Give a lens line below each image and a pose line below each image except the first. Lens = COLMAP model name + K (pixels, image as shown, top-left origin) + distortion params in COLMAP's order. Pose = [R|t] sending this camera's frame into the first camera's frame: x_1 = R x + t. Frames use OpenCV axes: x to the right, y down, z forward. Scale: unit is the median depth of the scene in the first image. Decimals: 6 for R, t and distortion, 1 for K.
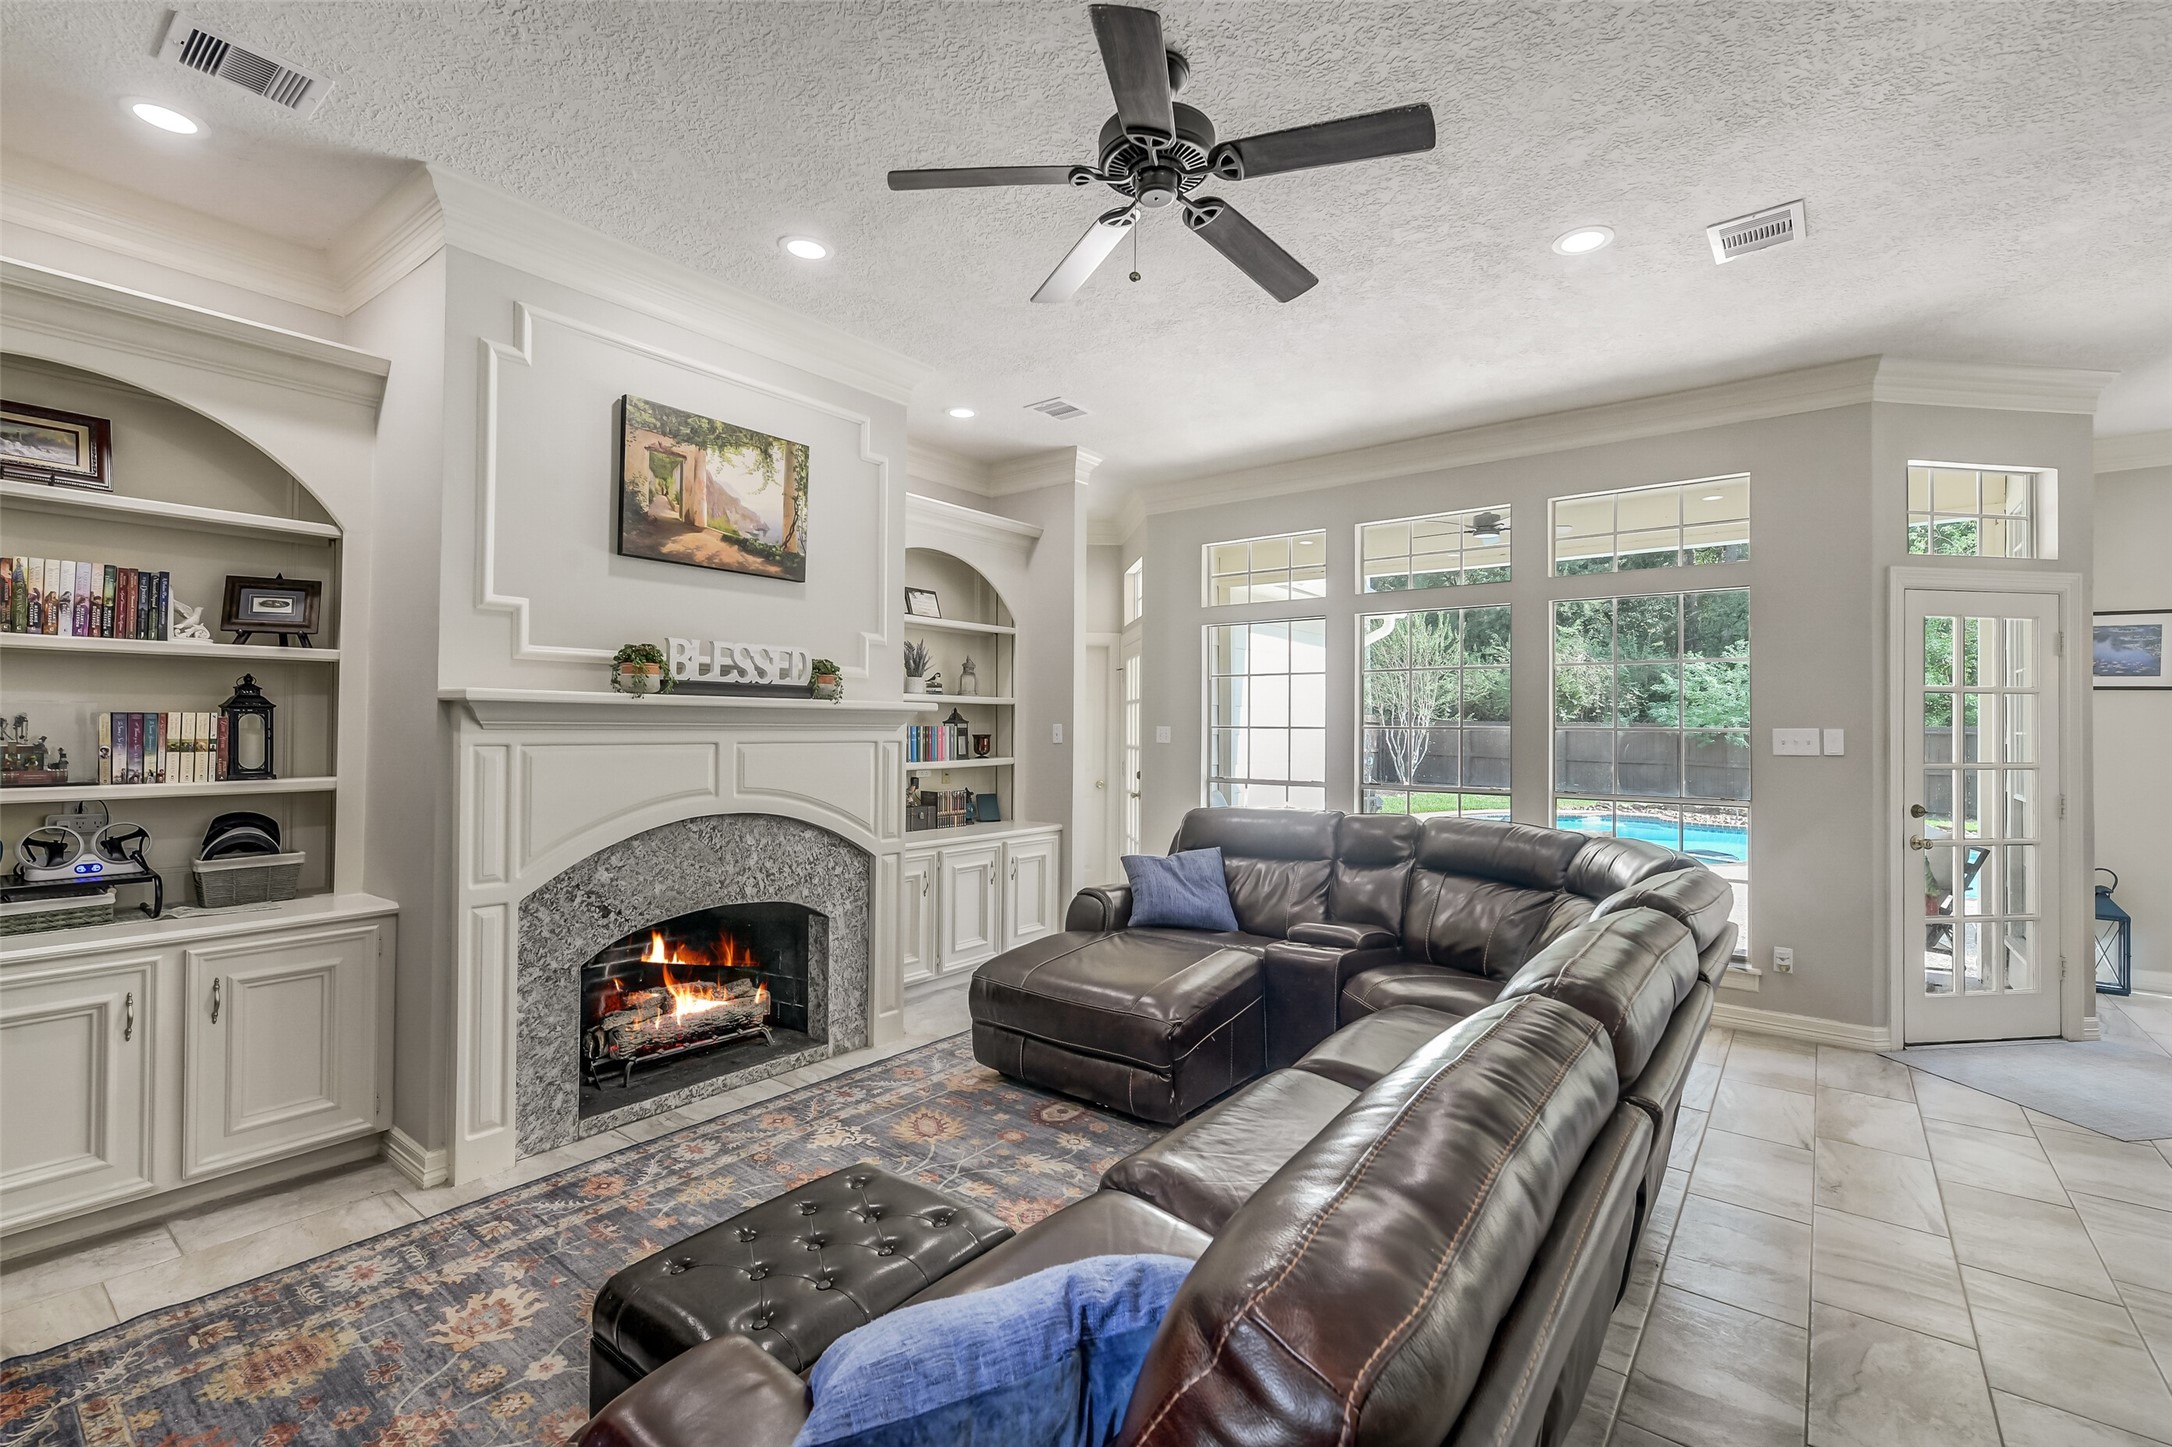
lens RADIAL K [[948.0, 0, 1086.0], [0, 948.0, 723.5], [0, 0, 1]] dist [-0.002048, -0.000655]
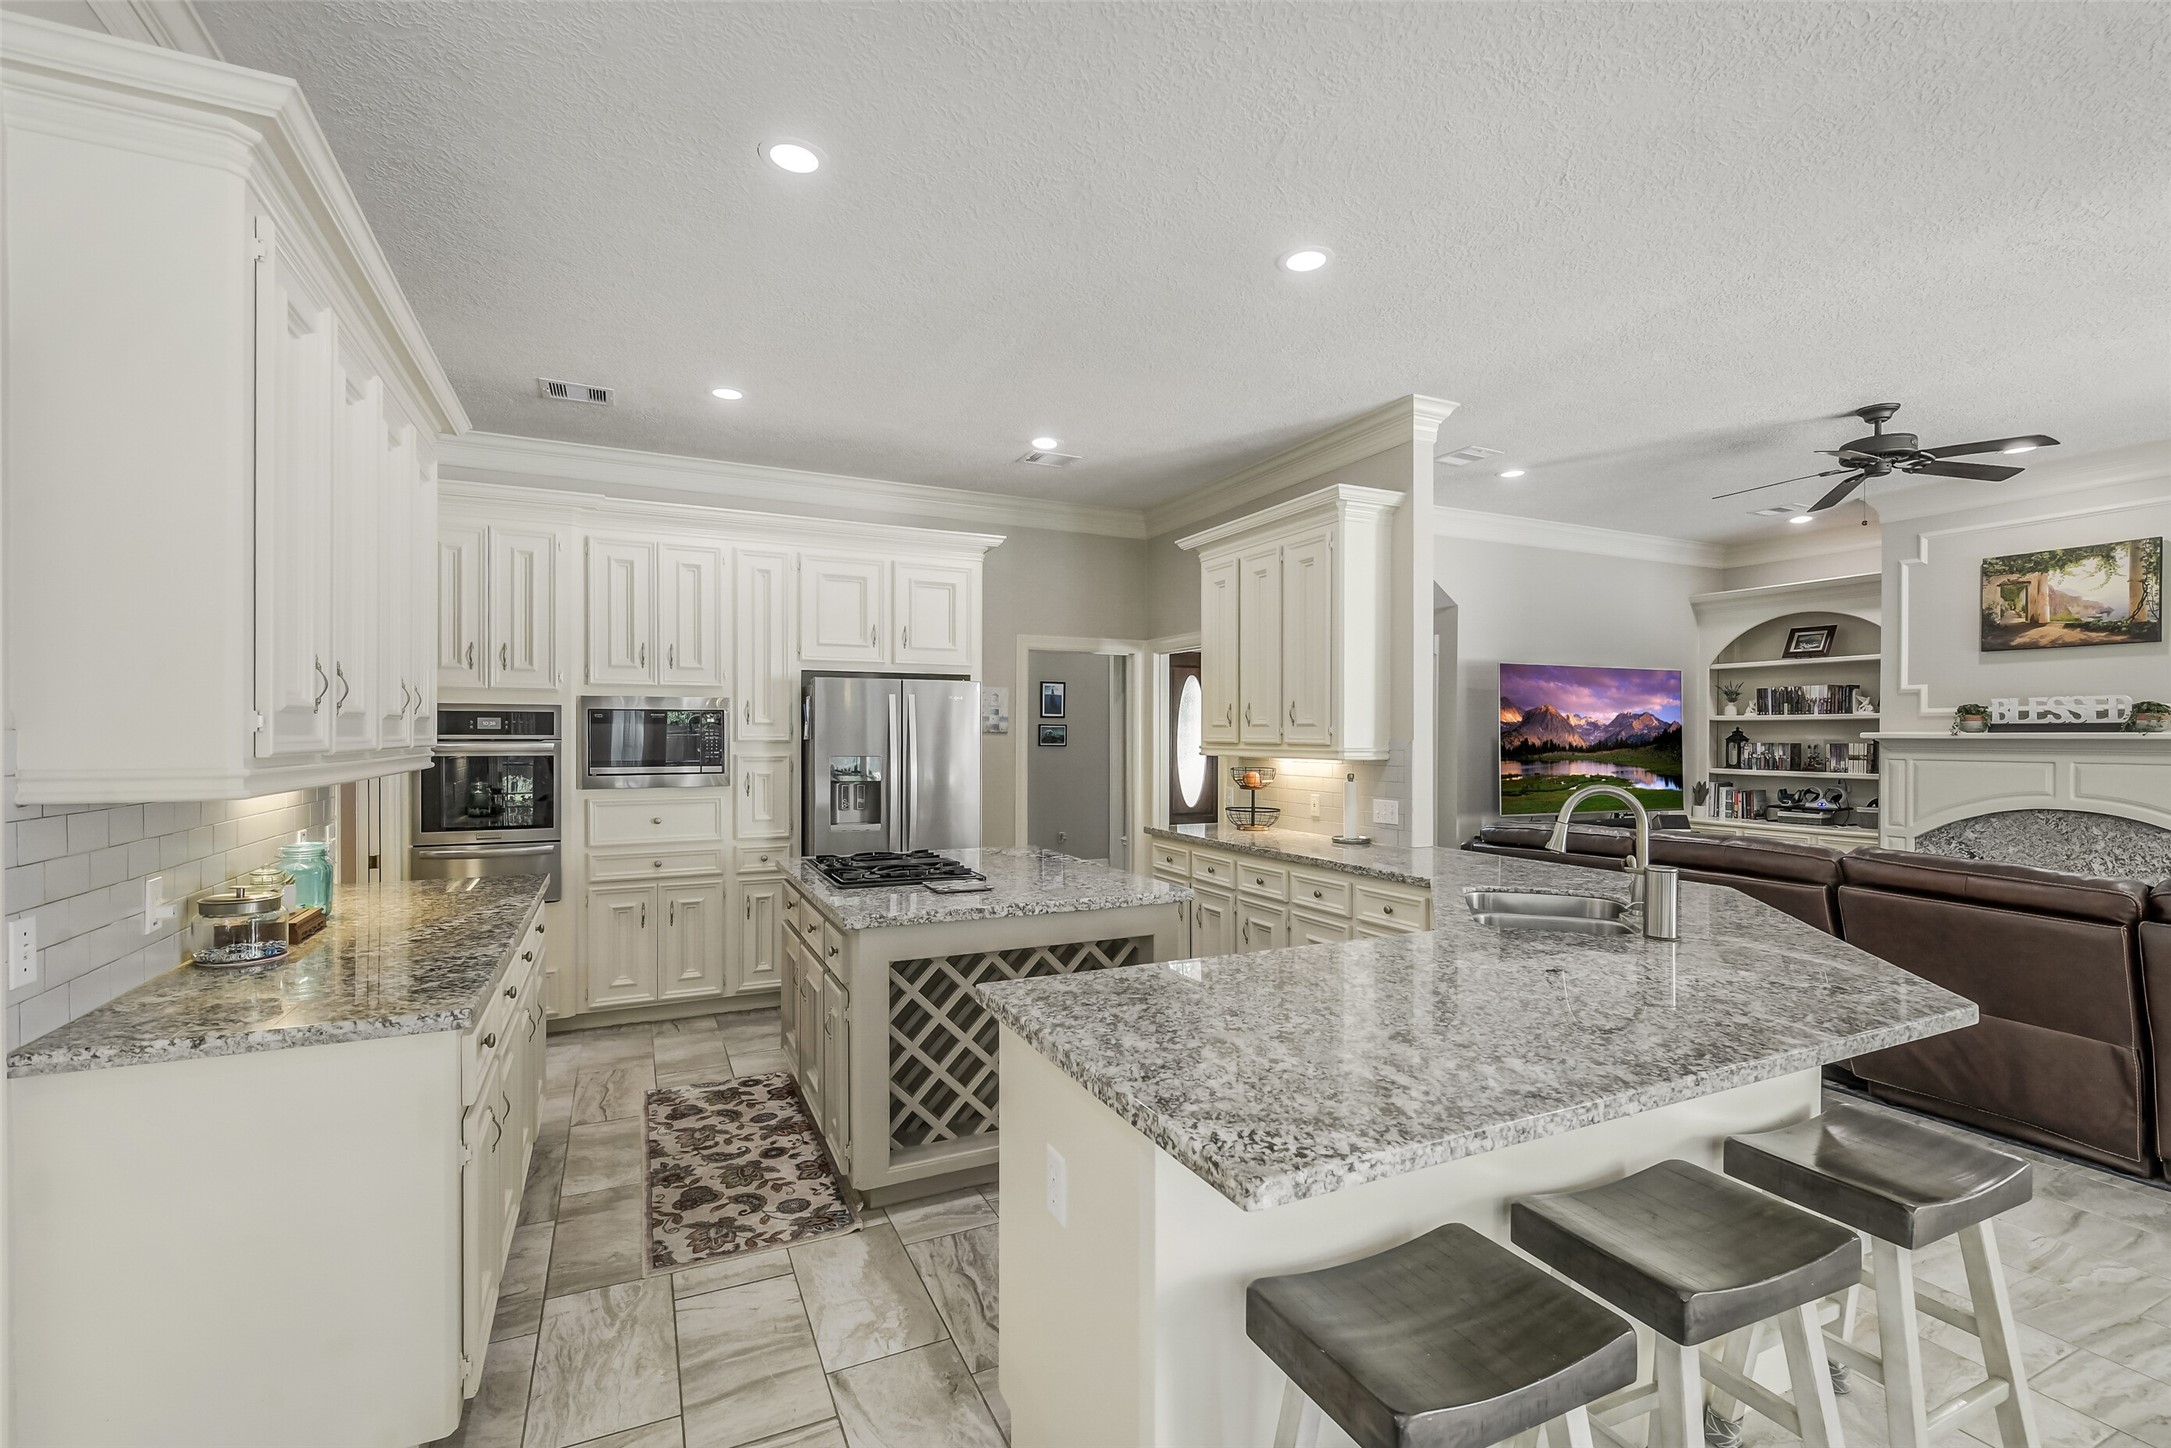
lens RADIAL K [[952.8, 0, 1086.2], [0, 952.8, 739.0], [0, 0, 1]] dist [-0.001051, -0.000213]
pose [[-0.450517, -0.003594, -0.892761, 1.739724], [0.000283, 0.999991, -0.004169, -0.011450], [0.892768, -0.002131, -0.450512, 0.309182]]
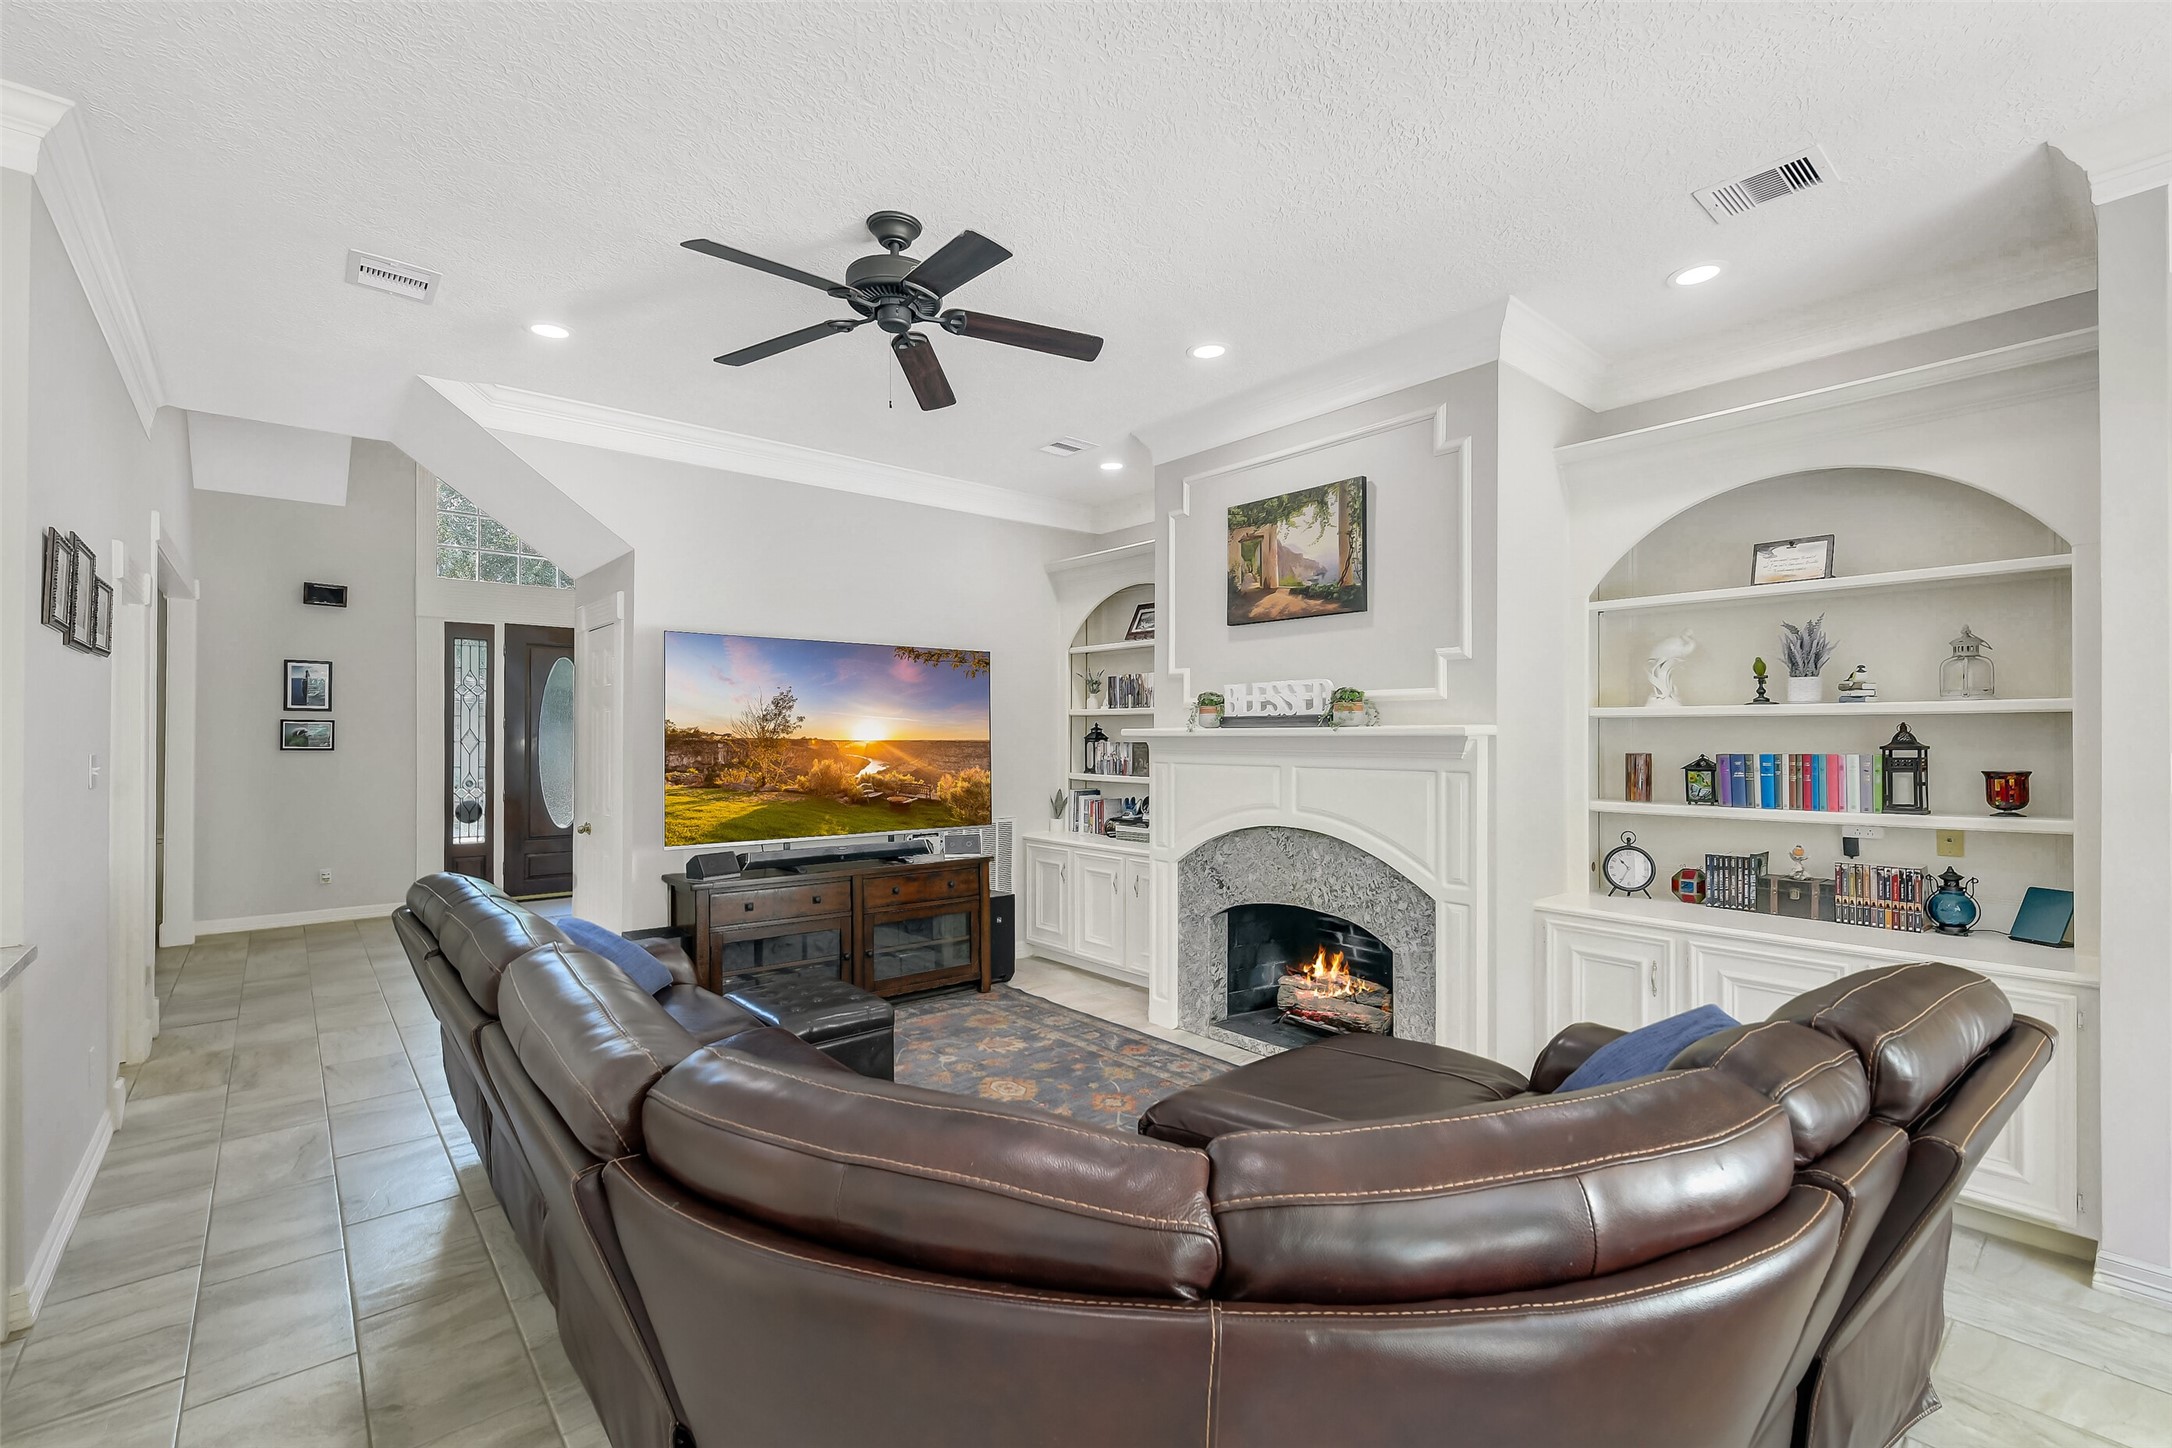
lens RADIAL K [[945.1, 0, 1089.3], [0, 945.1, 734.8], [0, 0, 1]] dist [-0.000423, 0.000085]
pose [[-0.203085, -0.008737, -0.979122, 0.852737], [0.002901, 0.999950, -0.009524, -0.008629], [0.979157, -0.004775, -0.203049, 1.041587]]
